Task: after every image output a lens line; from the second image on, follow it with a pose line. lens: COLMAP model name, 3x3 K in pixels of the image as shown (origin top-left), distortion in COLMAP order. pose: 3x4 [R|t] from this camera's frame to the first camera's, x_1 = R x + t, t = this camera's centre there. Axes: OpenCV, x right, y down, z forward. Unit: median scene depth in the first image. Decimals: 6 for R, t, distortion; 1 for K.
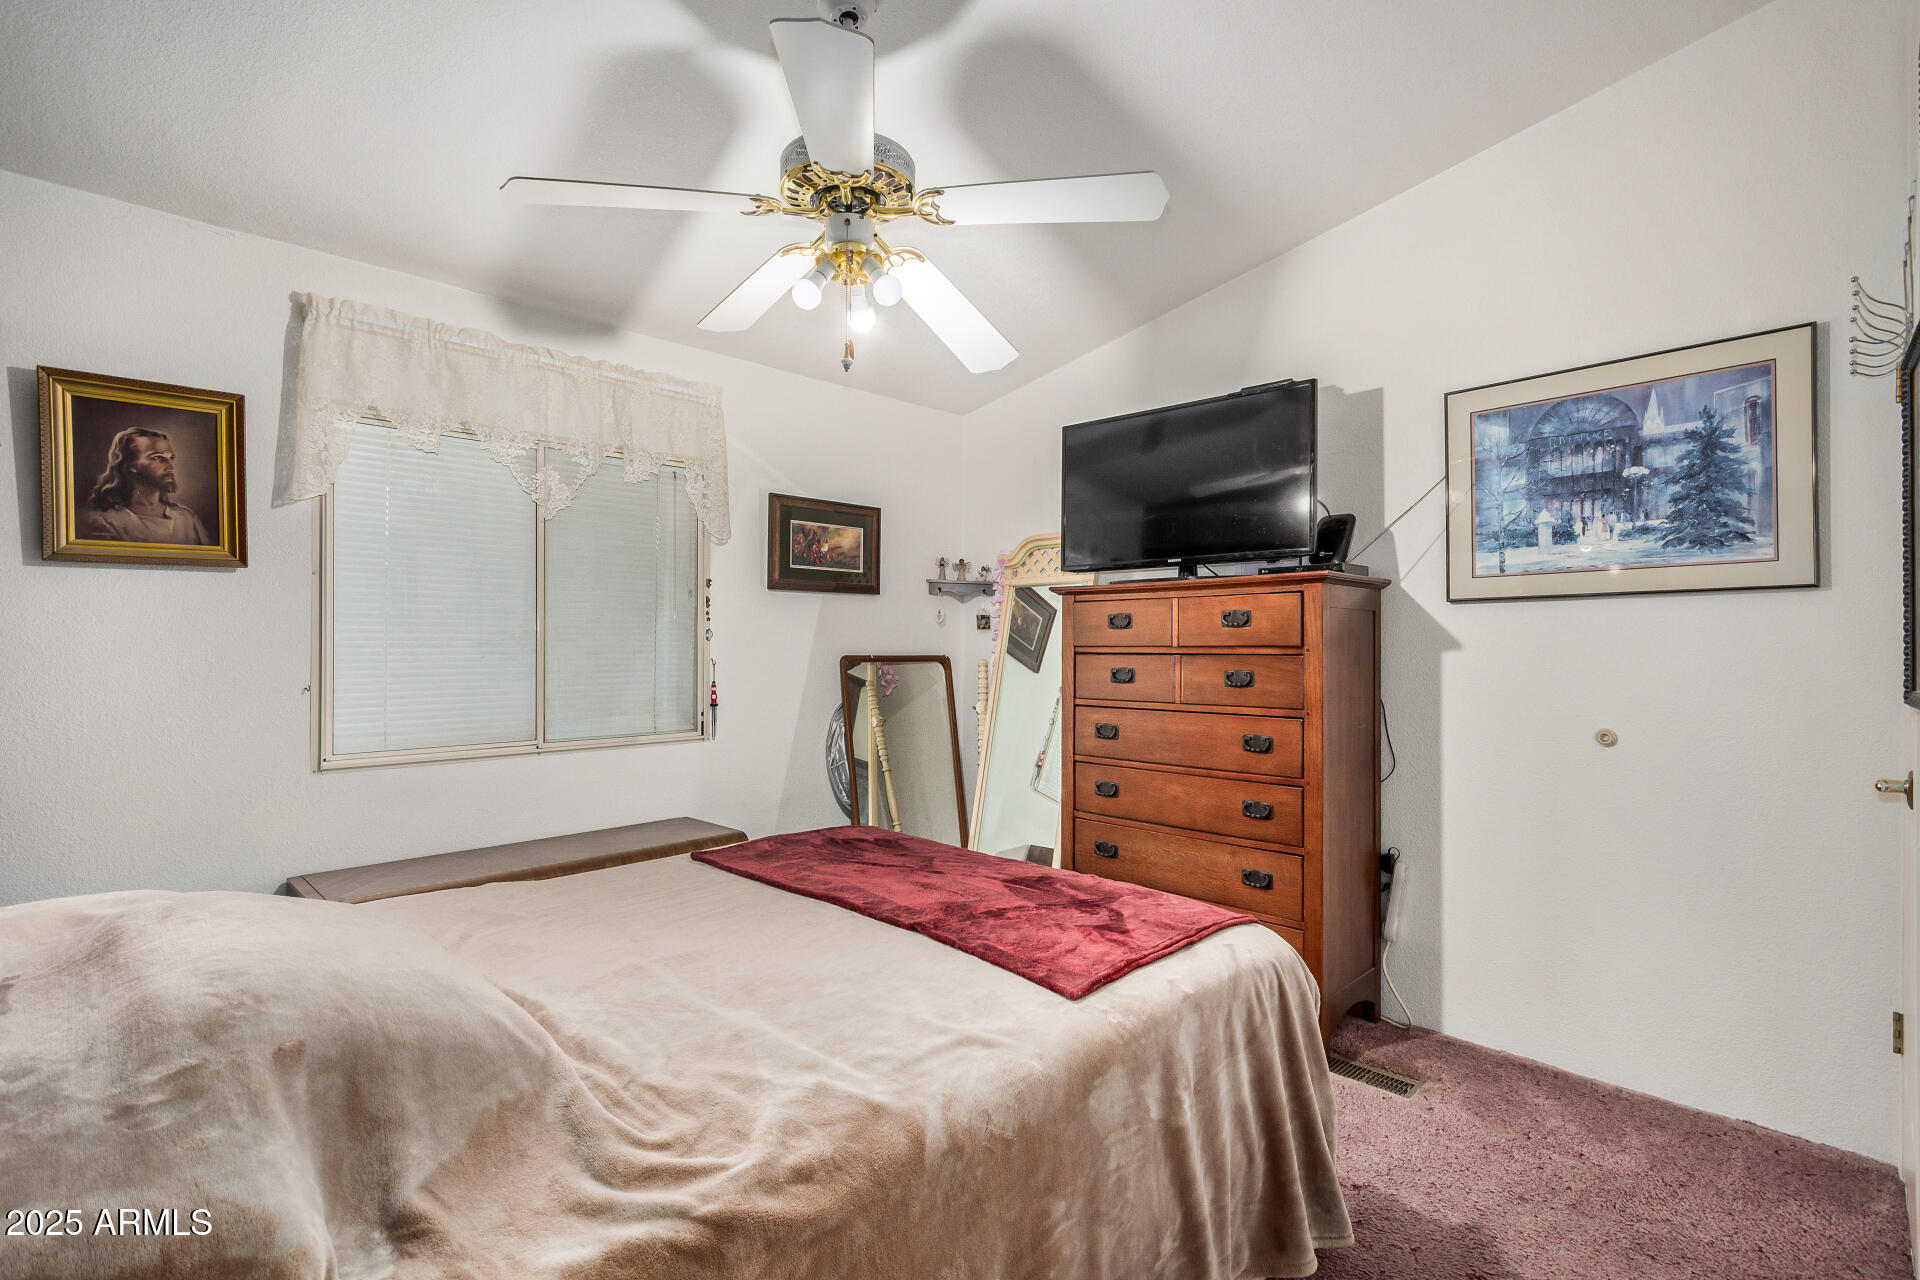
lens RADIAL K [[893.9, 0, 960.4], [0, 893.9, 649.4], [0, 0, 1]] dist [-0.000099, -0.000020]
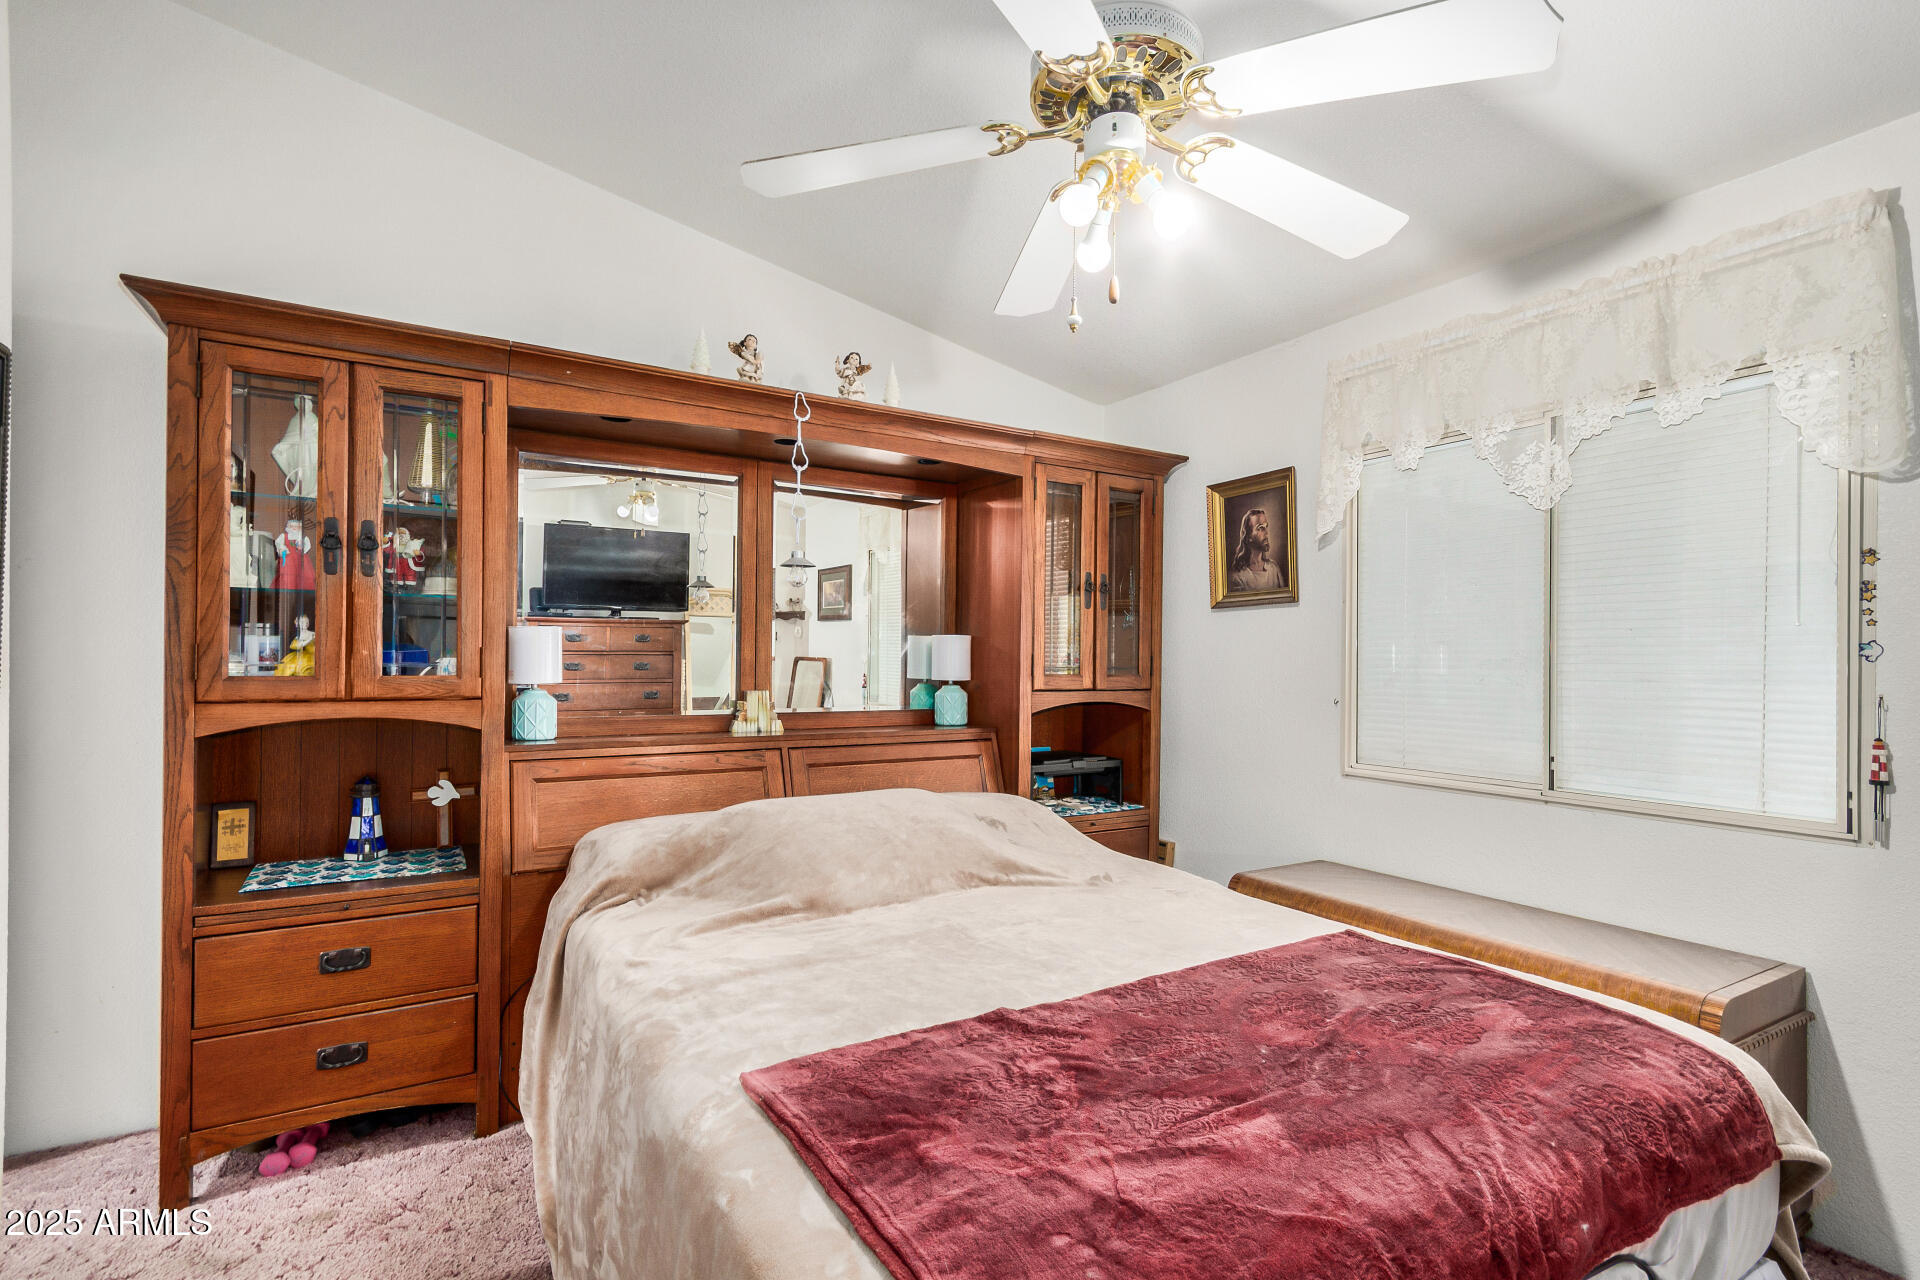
lens RADIAL K [[893.9, 0, 960.0], [0, 893.9, 643.7], [0, 0, 1]] dist [-0.000099, -0.000020]
pose [[-0.255377, -0.004063, -0.966833, 0.563953], [0.001075, 0.999989, -0.004487, -0.029912], [0.966841, -0.002186, -0.255370, 0.910642]]
